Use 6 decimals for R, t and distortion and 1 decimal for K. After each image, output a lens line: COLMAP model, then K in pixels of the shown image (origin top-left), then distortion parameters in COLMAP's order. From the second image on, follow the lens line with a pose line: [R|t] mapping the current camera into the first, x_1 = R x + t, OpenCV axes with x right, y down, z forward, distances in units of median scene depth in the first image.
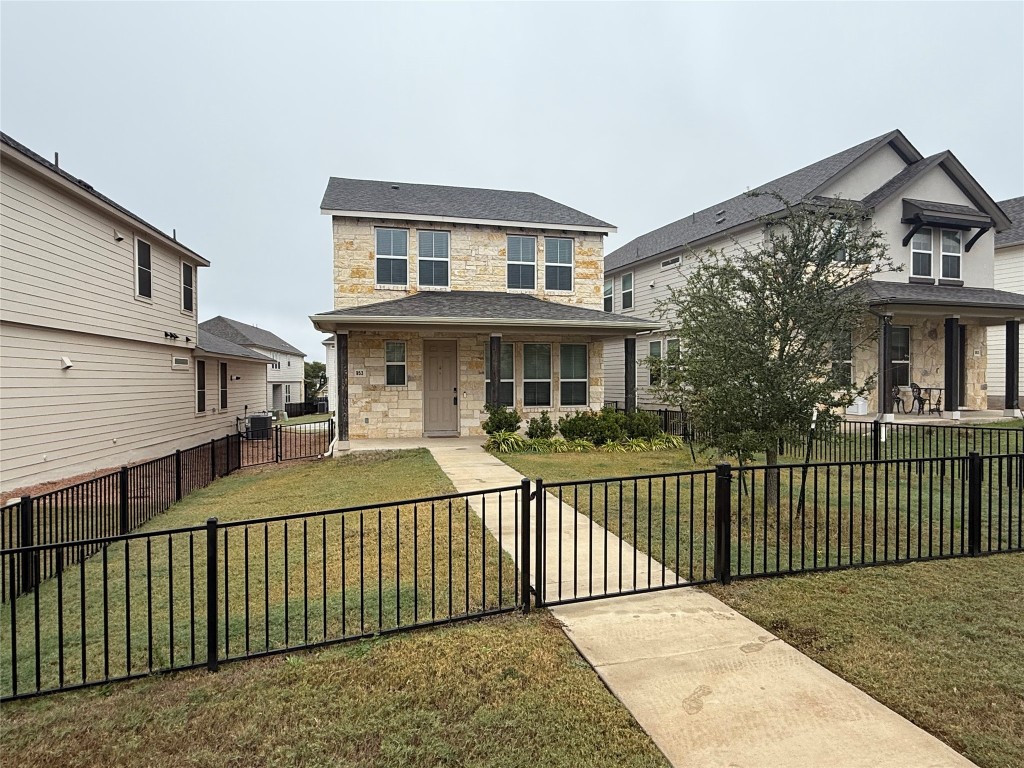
lens RADIAL K [[598.4, 0, 511.3], [0, 598.4, 384.5], [0, 0, 1]] dist [-0.008659, -0.000922]
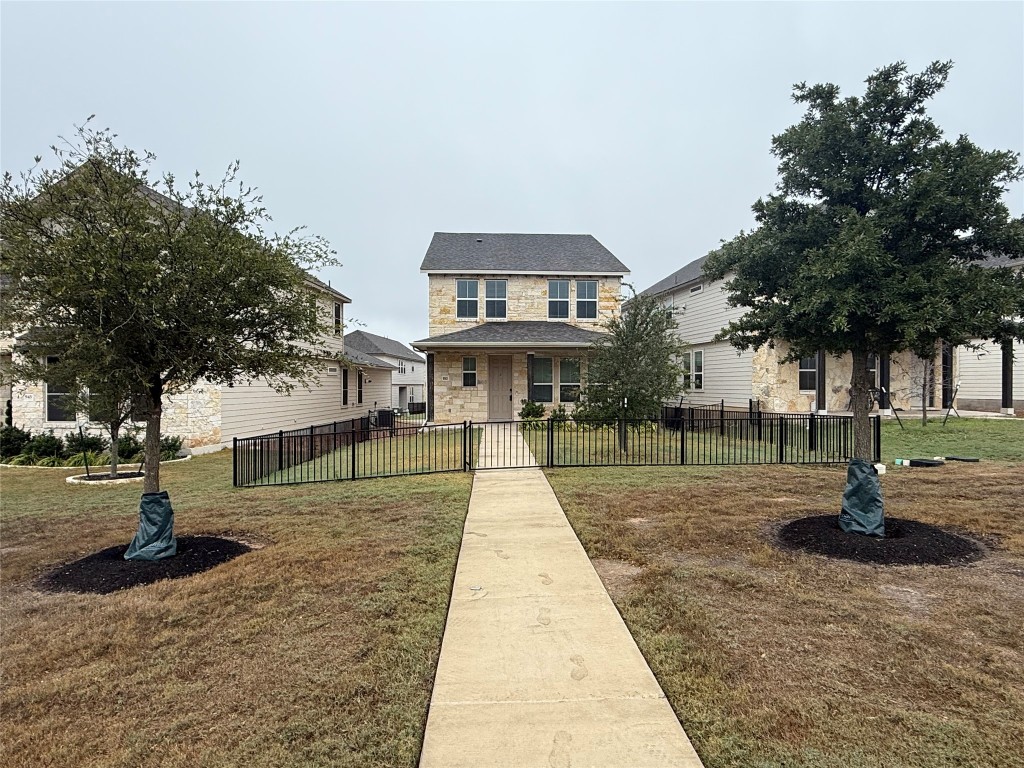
lens RADIAL K [[598.4, 0, 512.5], [0, 598.4, 382.7], [0, 0, 1]] dist [-0.008659, -0.000922]
pose [[0.979848, 0.004508, -0.199695, 0.196616], [-0.006422, 0.999939, -0.008934, 0.003636], [0.199643, 0.010036, 0.979817, -0.400132]]
